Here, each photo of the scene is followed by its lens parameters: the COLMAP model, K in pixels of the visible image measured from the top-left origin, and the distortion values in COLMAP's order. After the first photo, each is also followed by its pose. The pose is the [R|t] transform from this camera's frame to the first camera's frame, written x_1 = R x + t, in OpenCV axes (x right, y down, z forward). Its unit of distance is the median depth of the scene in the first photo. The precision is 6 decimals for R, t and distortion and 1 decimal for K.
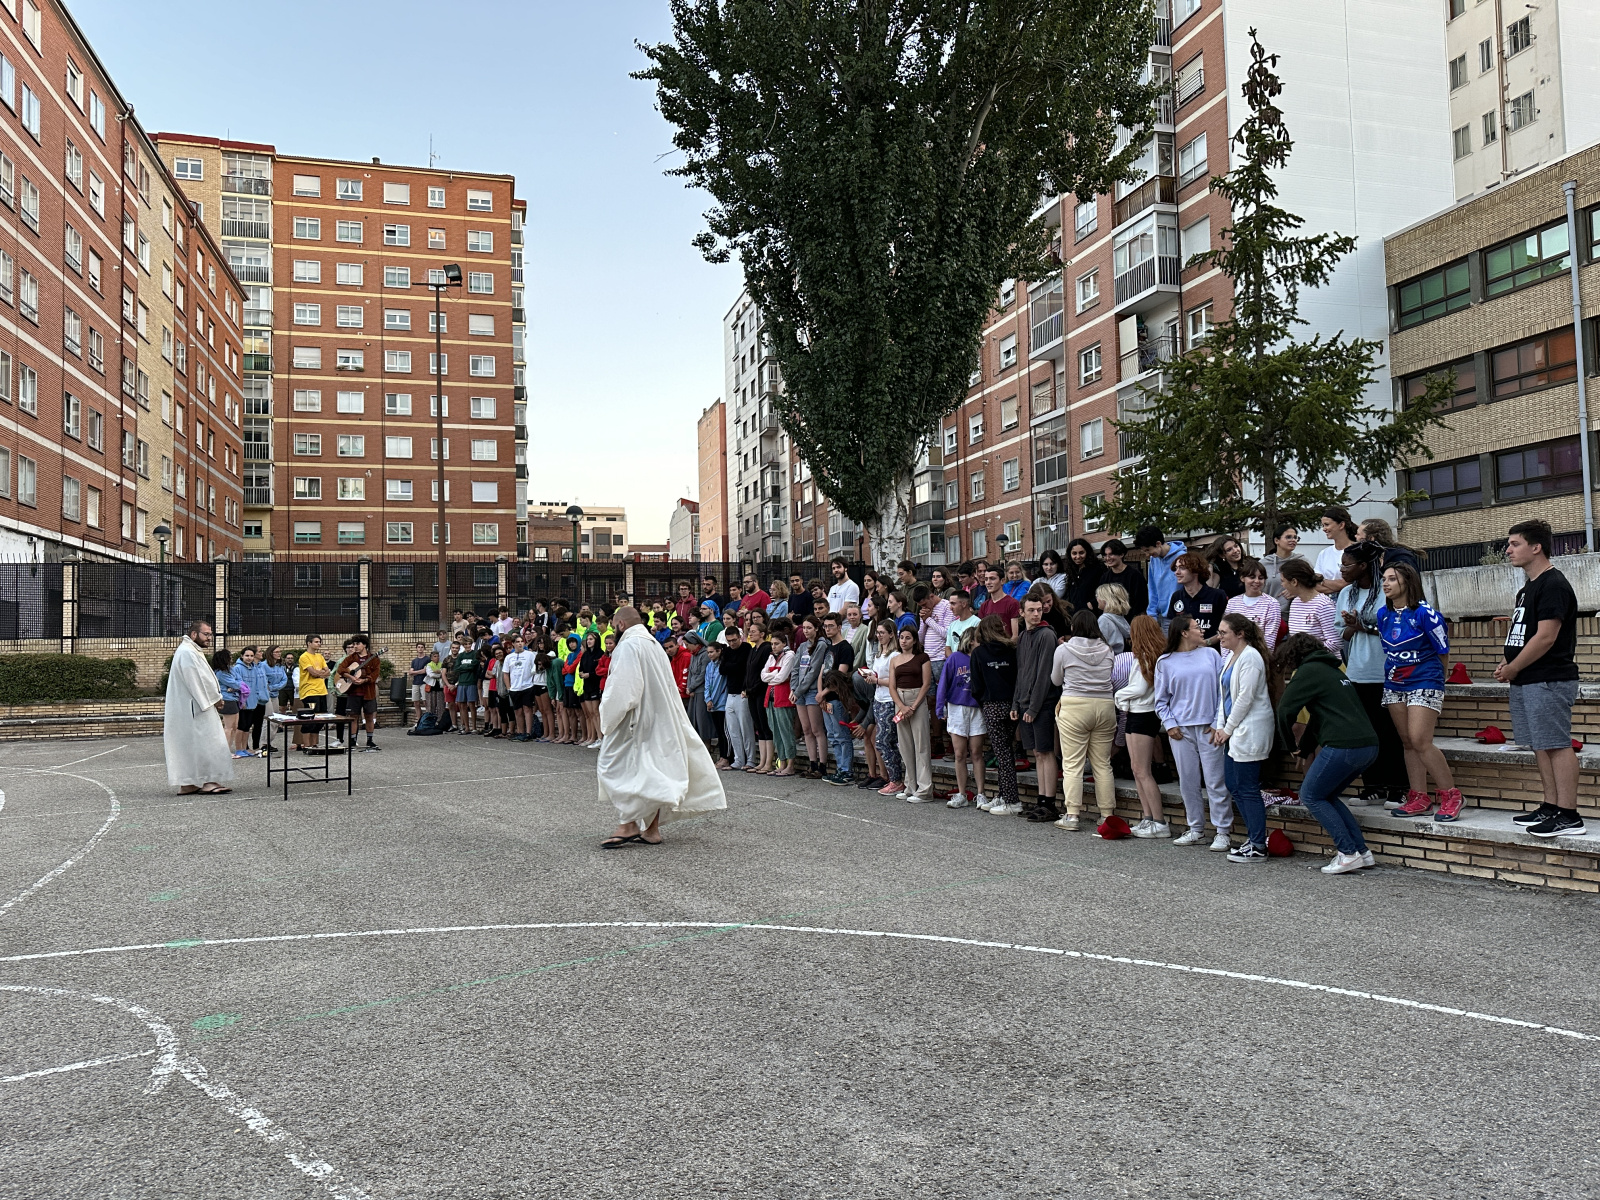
lens RADIAL K [[1112.4, 0, 800.2], [0, 1112.4, 607.2], [0, 0, 1]] dist [0.031588, -0.035169]
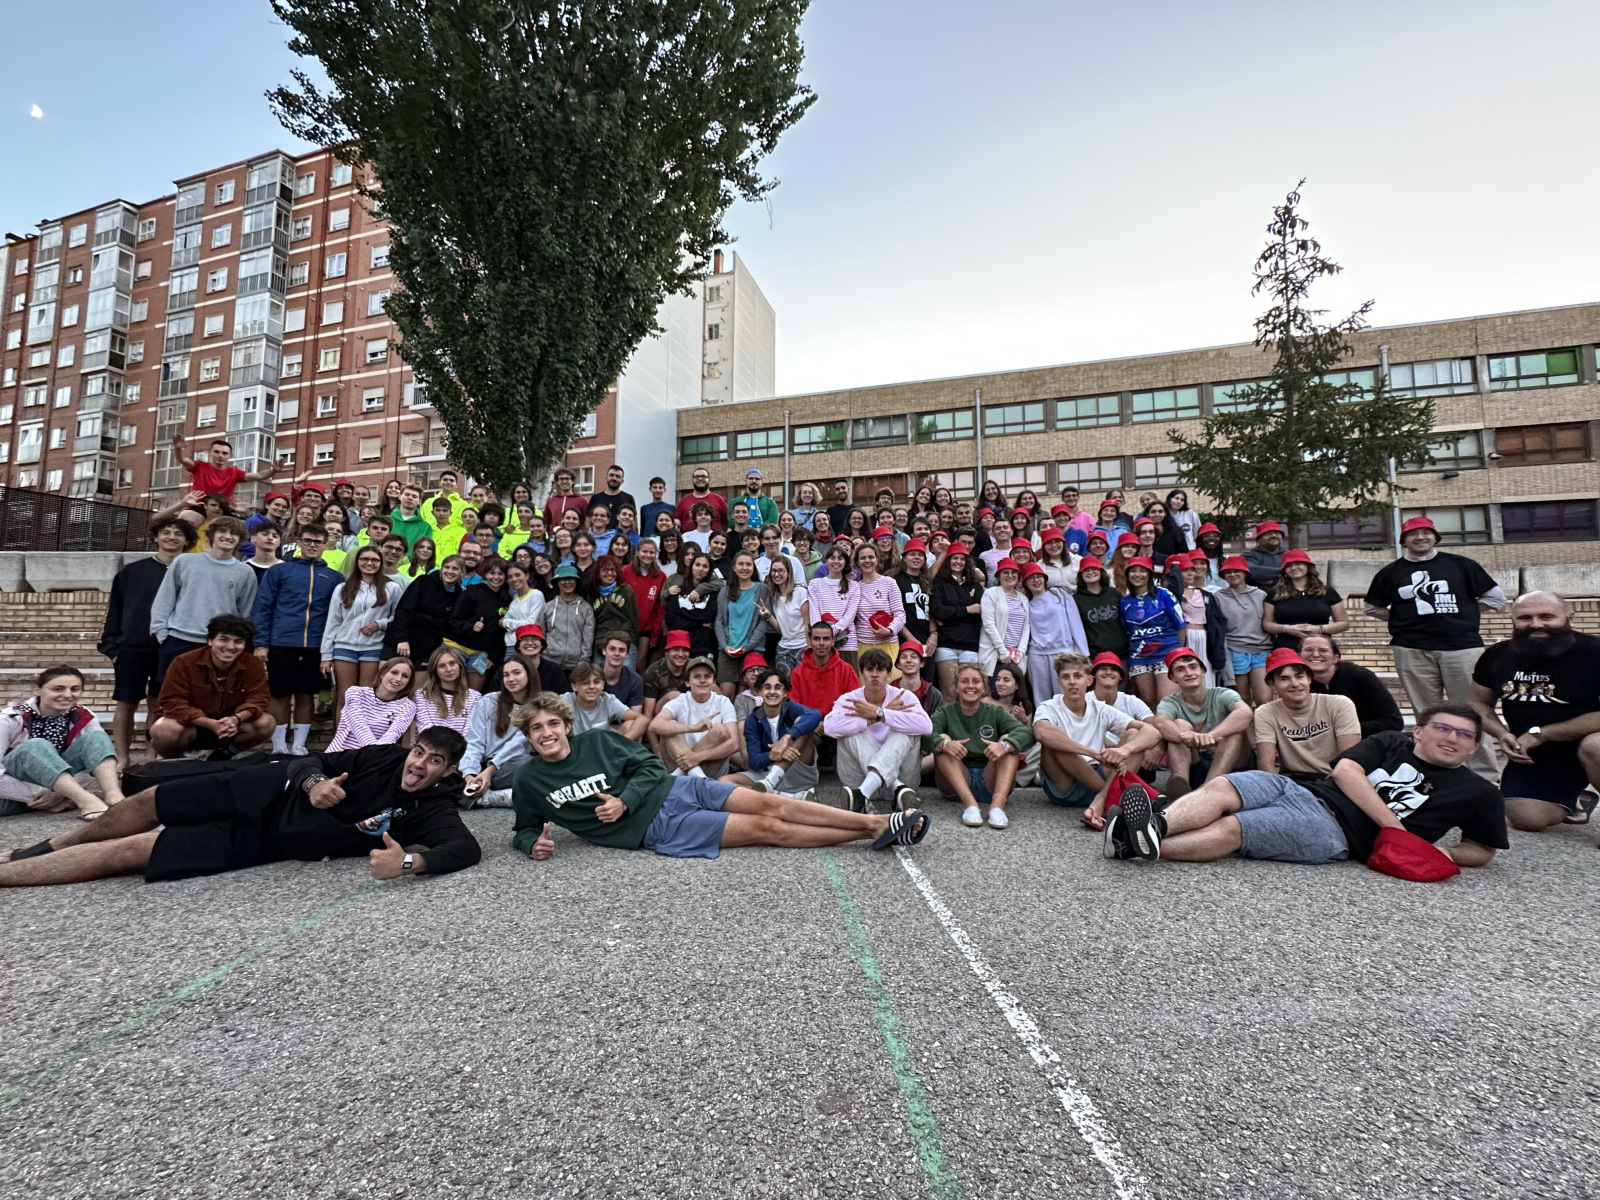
lens RADIAL K [[640.8, 0, 800.0], [0, 640.8, 600.0], [0, 0, 1]] dist [0.001806, 0.000189]
pose [[0.555439, 0.095430, 0.826063, -0.152673], [-0.052118, 0.995435, -0.079952, 0.029438], [-0.829922, 0.001356, 0.557877, 0.295246]]
